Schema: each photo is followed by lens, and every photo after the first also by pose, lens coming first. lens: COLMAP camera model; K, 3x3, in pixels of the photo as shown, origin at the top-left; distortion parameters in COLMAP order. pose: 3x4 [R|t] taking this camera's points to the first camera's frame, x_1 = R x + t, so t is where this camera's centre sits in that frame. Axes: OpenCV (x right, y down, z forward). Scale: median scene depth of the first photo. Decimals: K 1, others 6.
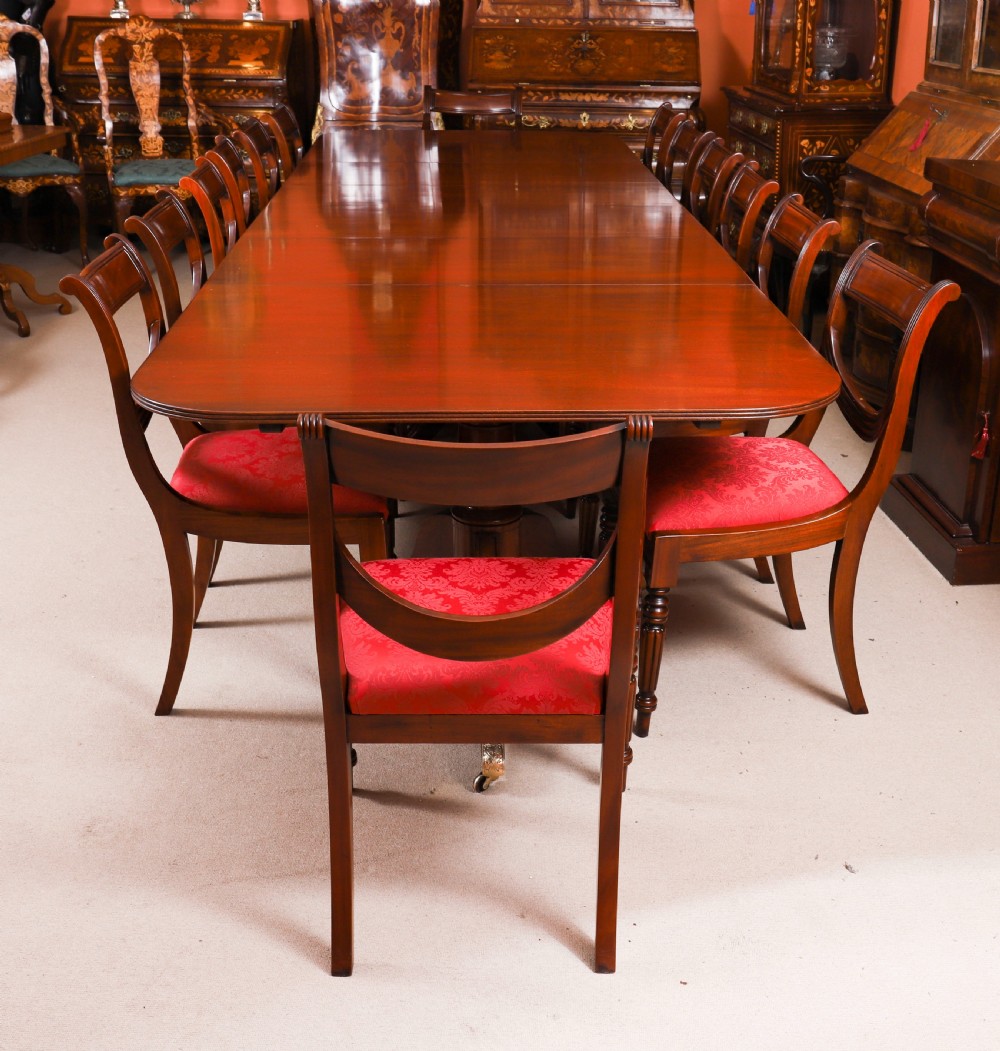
lens RADIAL K [[1378.7, 0, 547.1], [0, 1378.7, 523.8], [0, 0, 1]] dist [-0.071061, 0.090402]
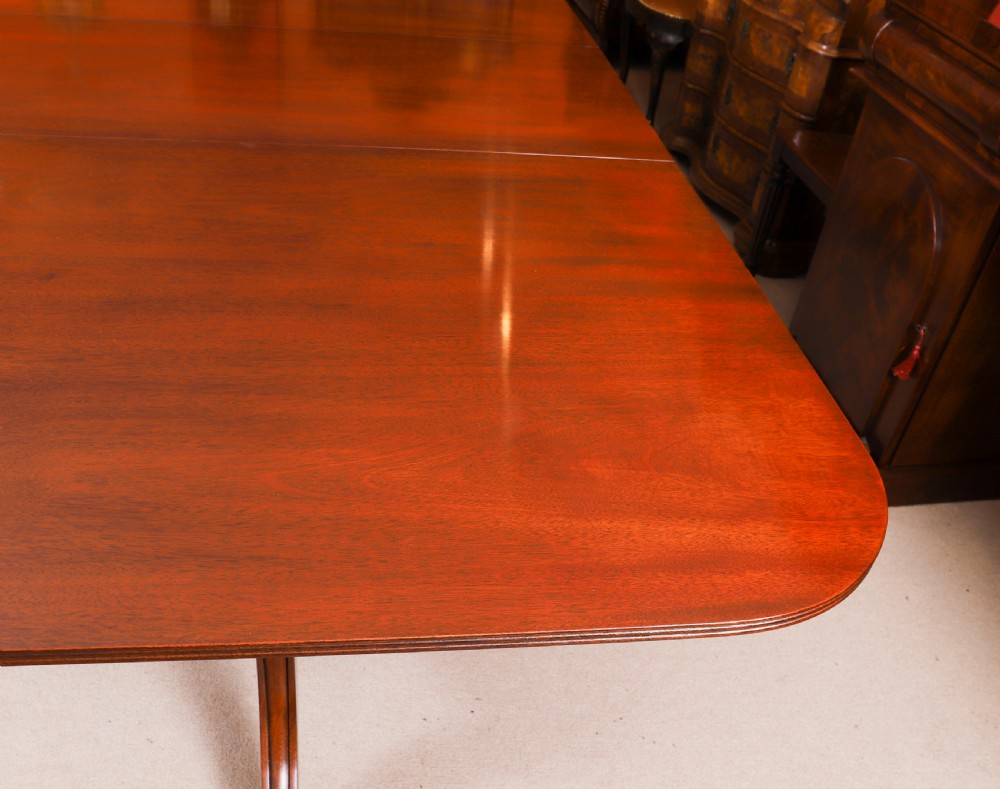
lens RADIAL K [[983.9, 0, 501.8], [0, 983.9, 453.8], [0, 0, 1]] dist [-0.127155, 0.117664]
pose [[0.991428, 0.019273, 0.129222, 0.001835], [-0.058175, 0.950721, 0.304540, -0.086451], [-0.116984, -0.309448, 0.943693, 0.242344]]
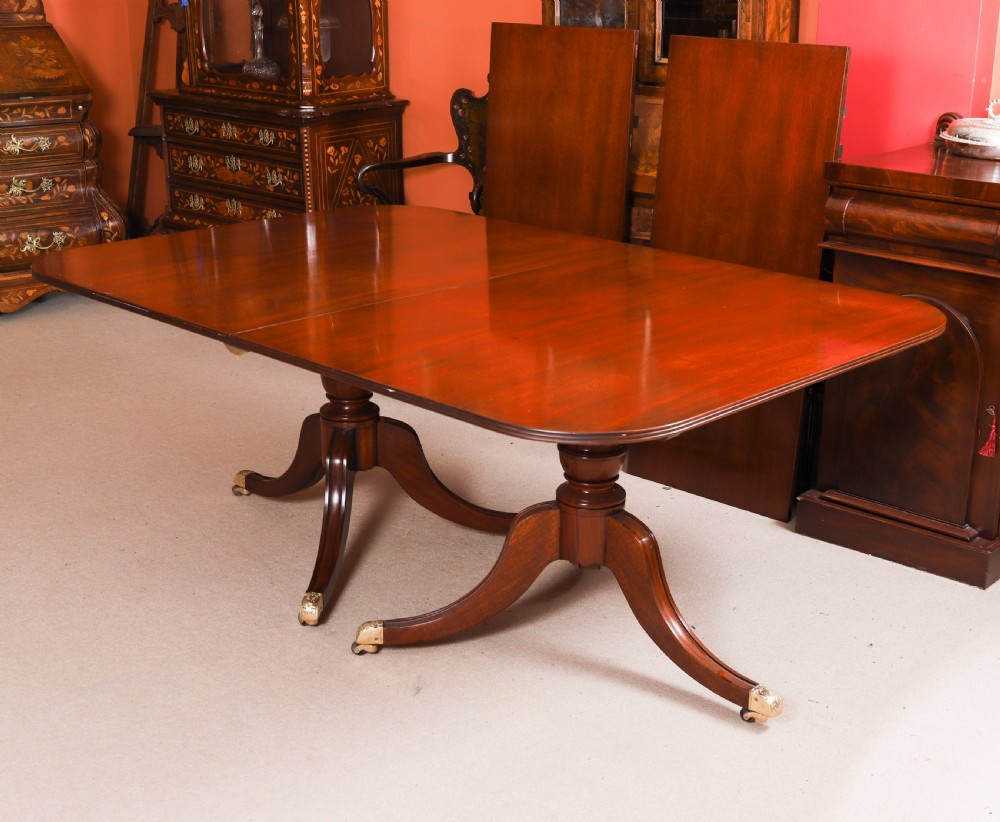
lens RADIAL K [[1472.2, 0, 513.2], [0, 1472.2, 386.1], [0, 0, 1]] dist [-0.012171, 0.122172]
pose [[0.733900, -0.205626, 0.647386, -0.314674], [0.257225, 0.966230, 0.015300, -0.103324], [-0.628671, 0.155295, 0.762008, 0.209697]]
